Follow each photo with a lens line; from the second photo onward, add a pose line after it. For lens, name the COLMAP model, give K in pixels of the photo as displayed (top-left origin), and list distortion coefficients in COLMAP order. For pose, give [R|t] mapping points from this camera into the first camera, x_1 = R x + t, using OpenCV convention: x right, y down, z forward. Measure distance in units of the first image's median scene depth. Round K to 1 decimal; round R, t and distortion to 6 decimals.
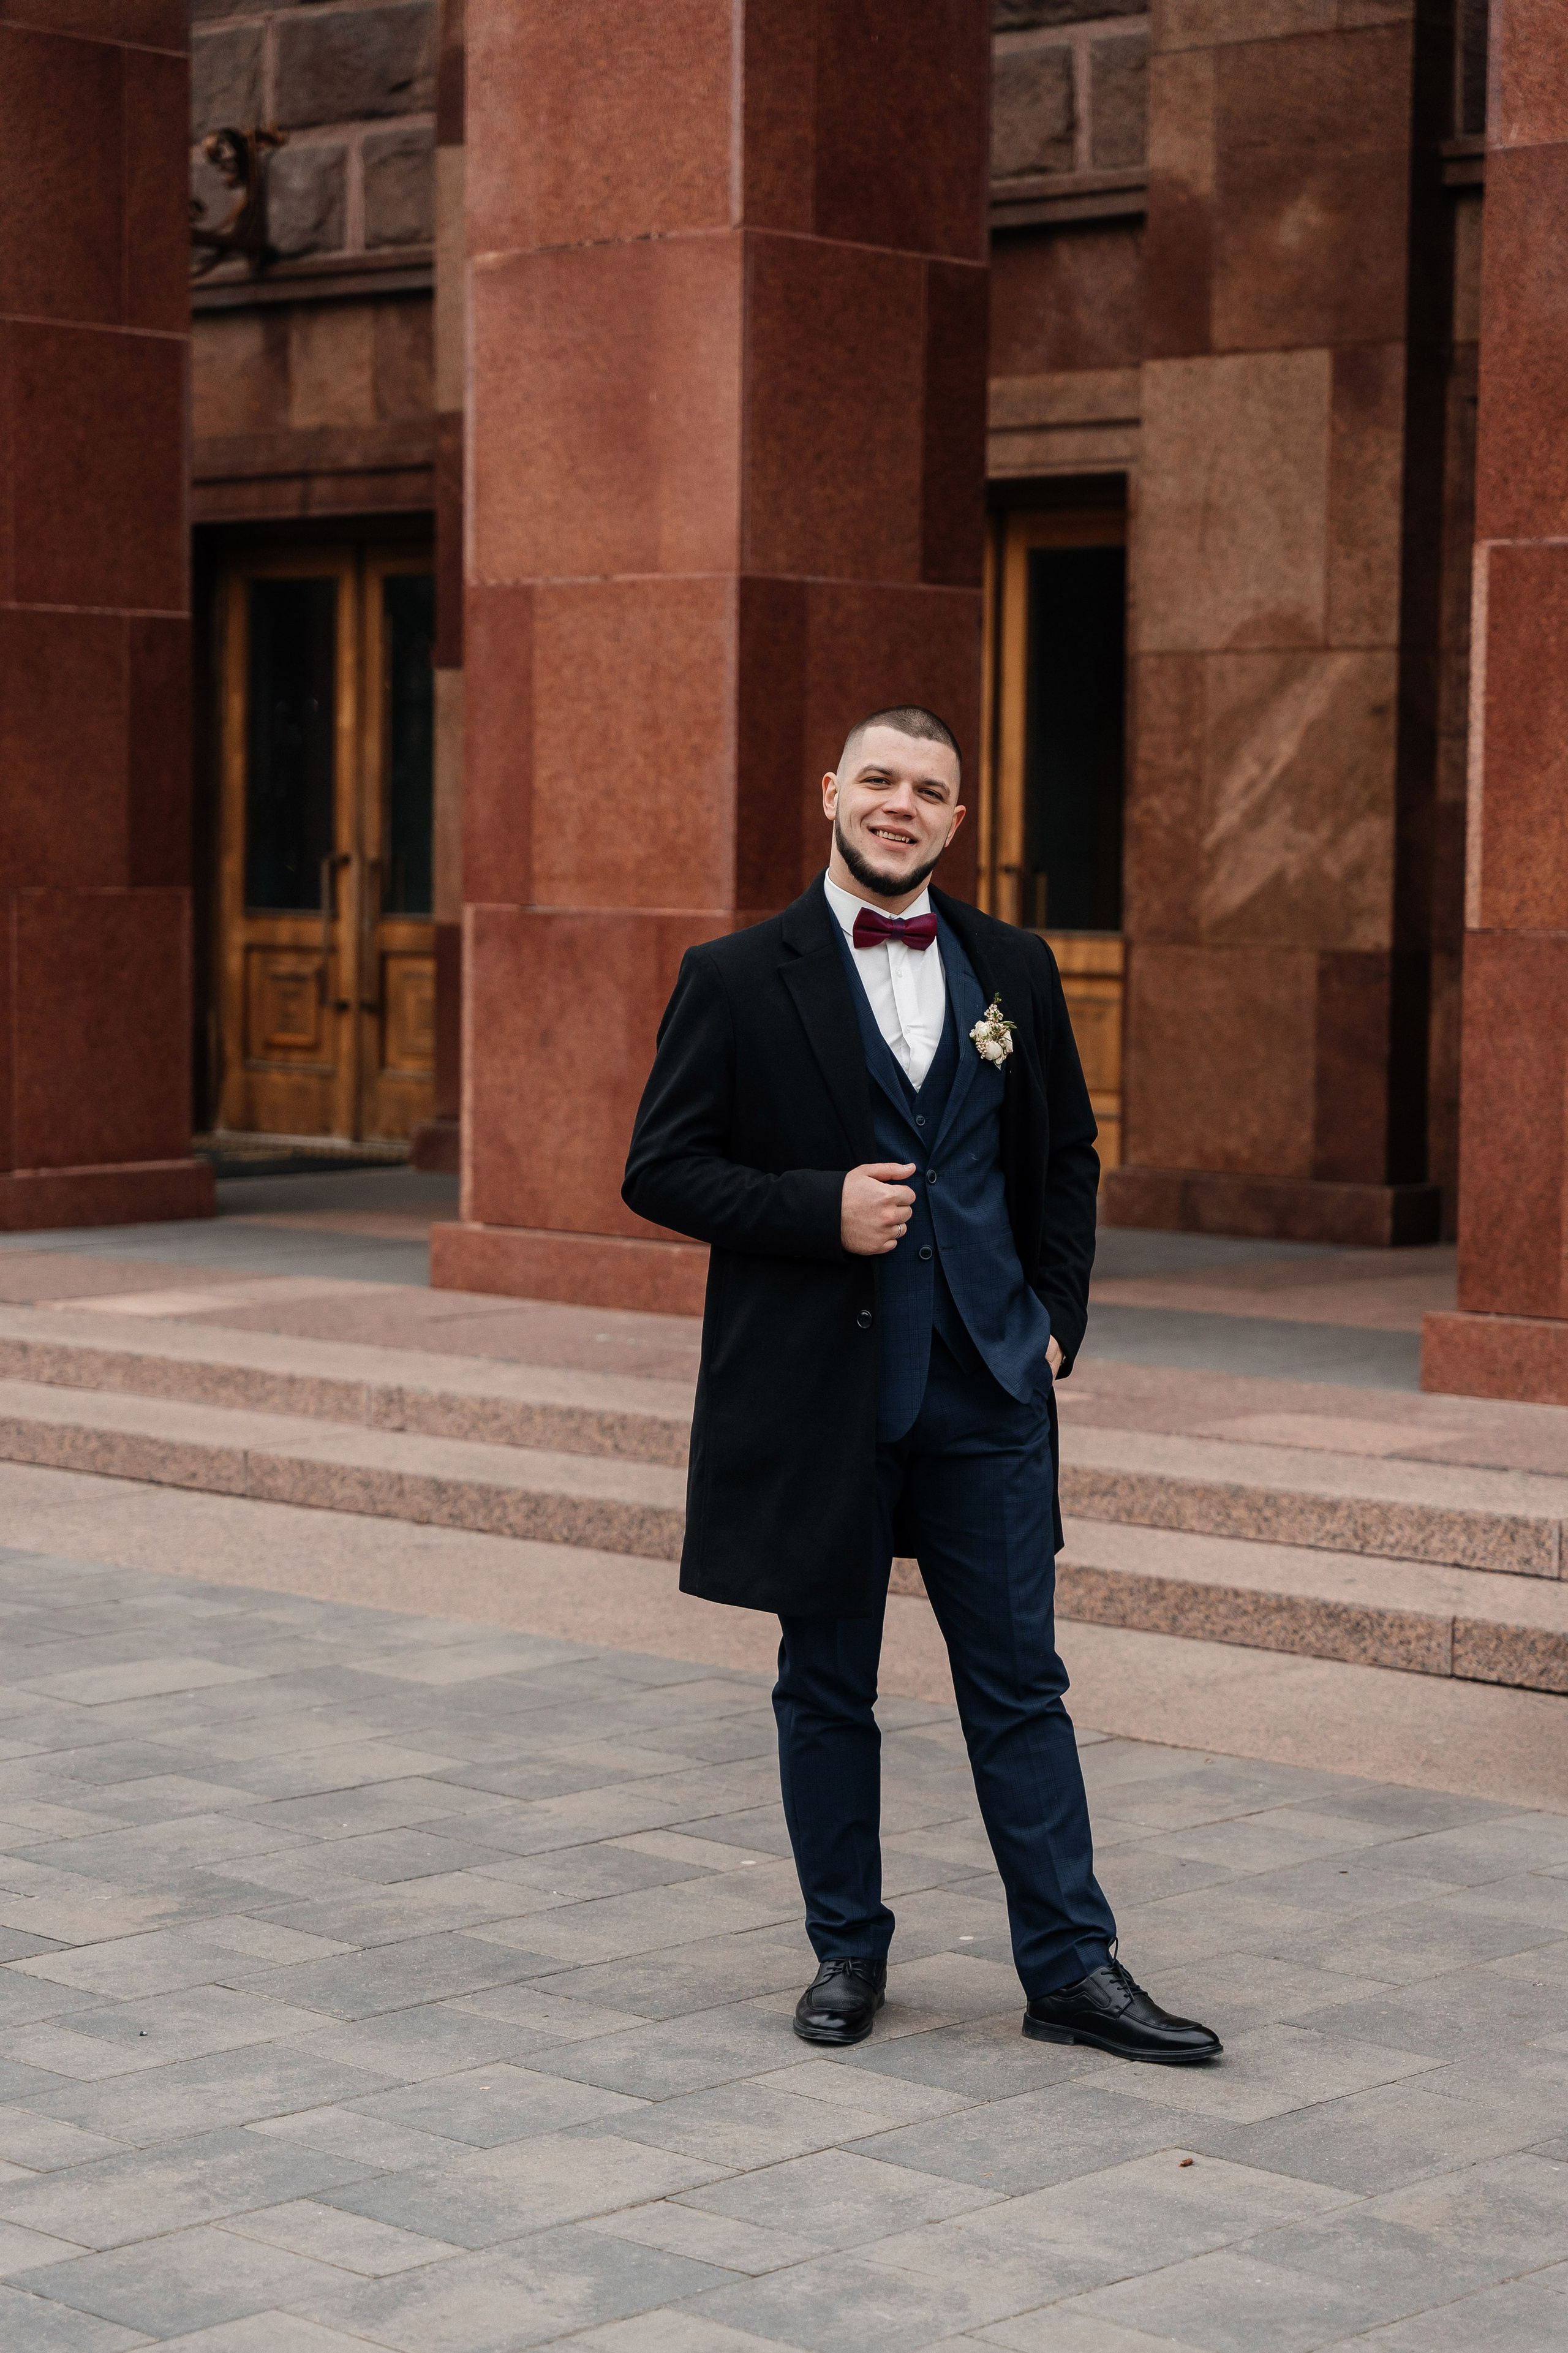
lens RADIAL K [[4840.4, 0, 784.0], [0, 4840.4, 1176.5], [0, 0, 1]] dist [0.123217, -0.331839]
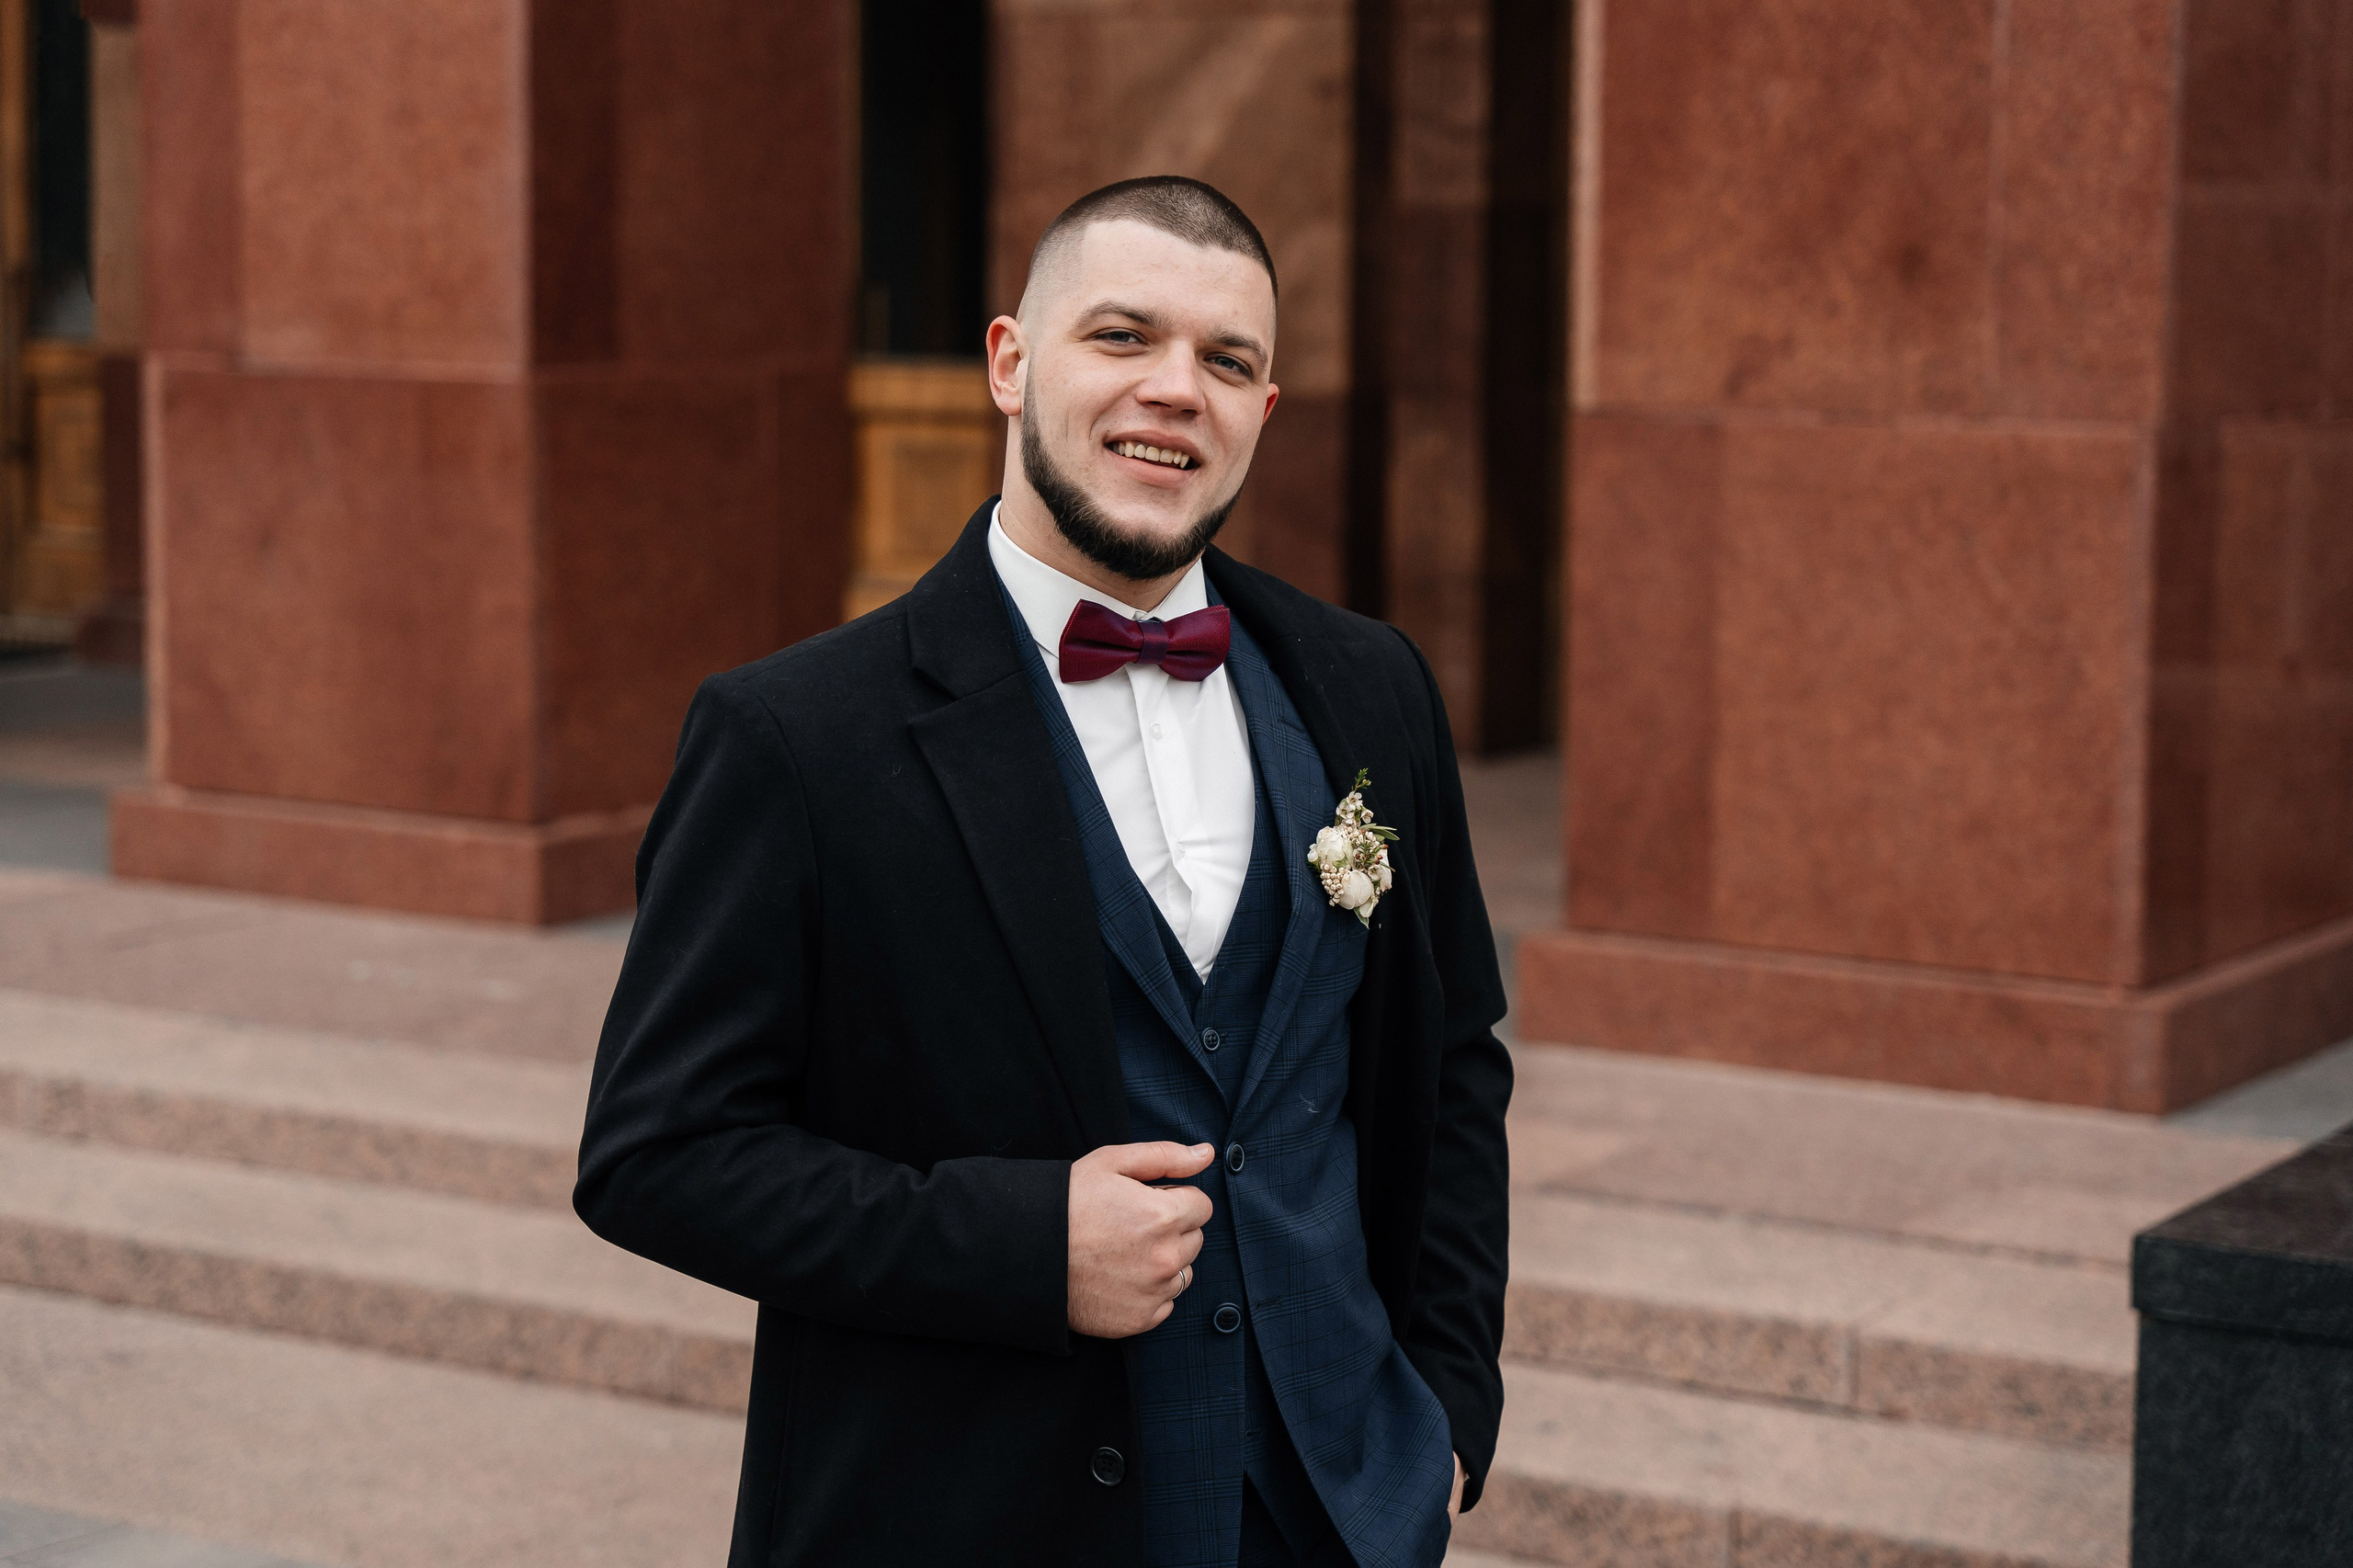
lens RADIAL K [[4840.7, 0, 1176.8], [0, 4840.7, 733.1], [0, 0, 1]] dist [0.123217, -0.331839]
pose [[0.988920, -0.020035, 0.147089, -0.025534], [0.013662, 0.998929, 0.044214, -0.035787], [-0.147817, -0.041714, 0.988135, 0.297126]]
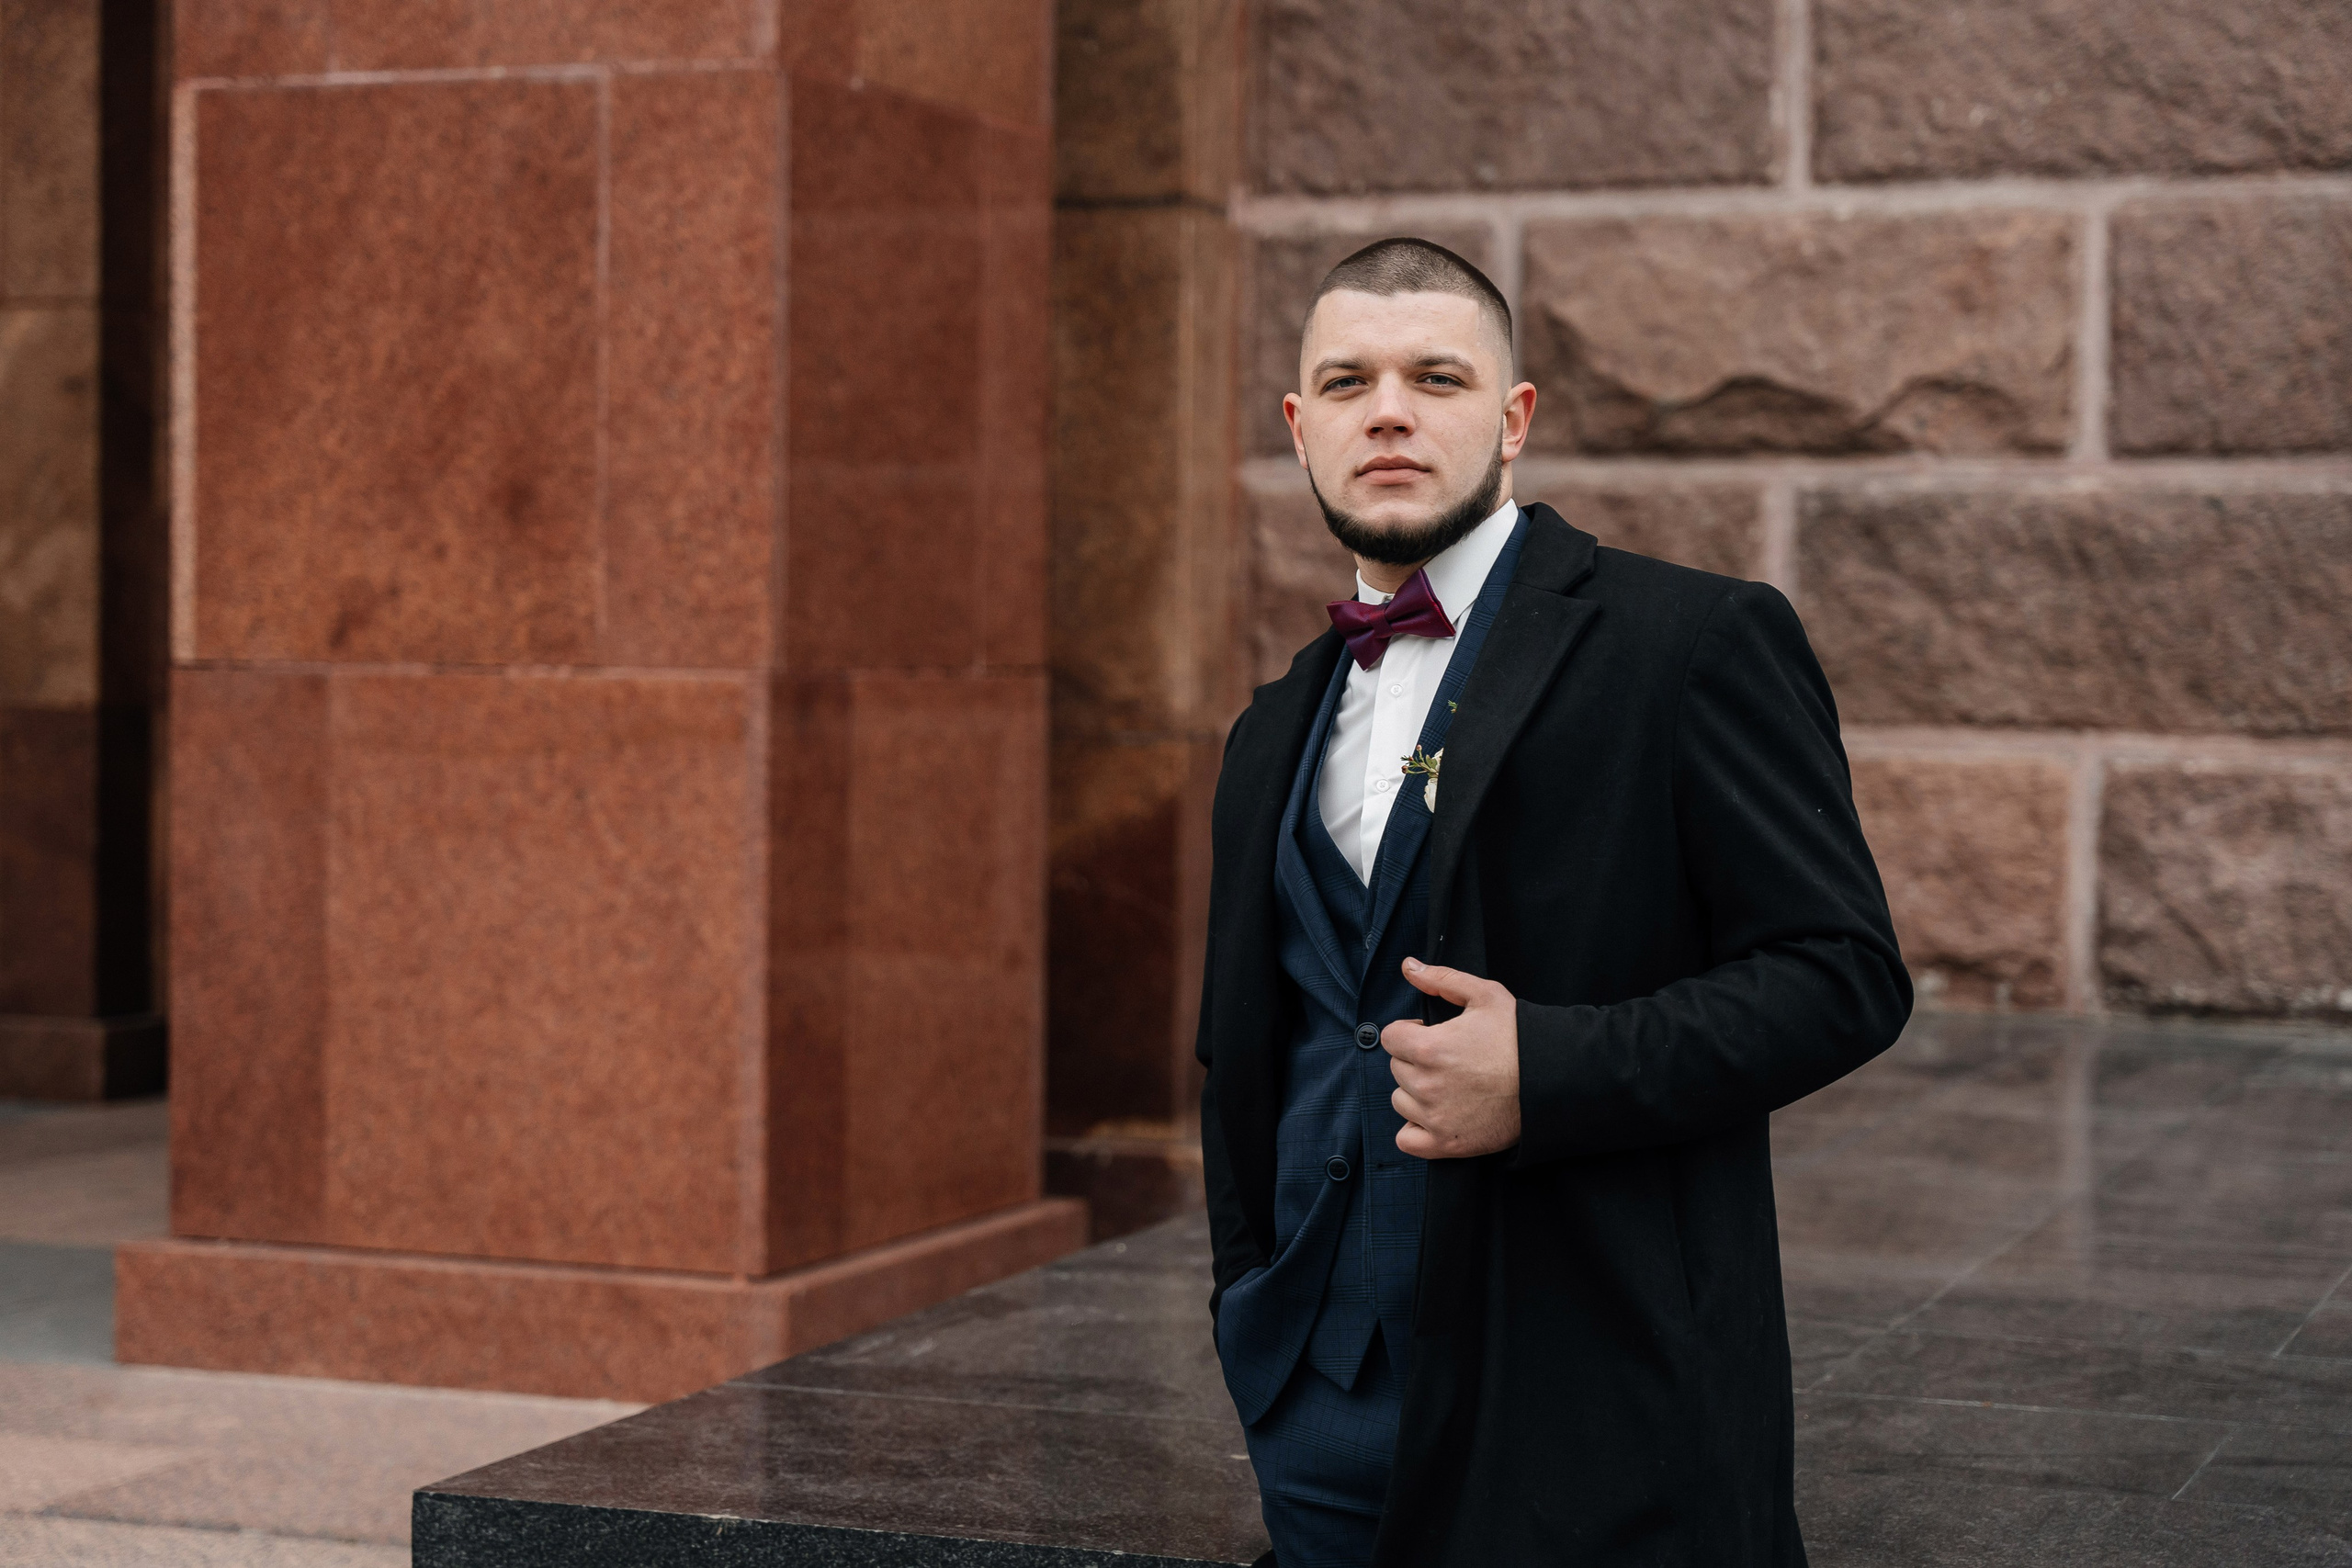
lens RADIAL K [[4635.9, 0, 1176.0], [0, 4635.9, 784.0], [0, 0, 1]] dist [0.089635, -0.153943]
pose [[0.943896, -0.011410, 0.330044, 0.060298], [0.022563, 0.999296, -0.029981, -0.012292], [-0.329470, 0.035745, 0.943489, 0.358528]]
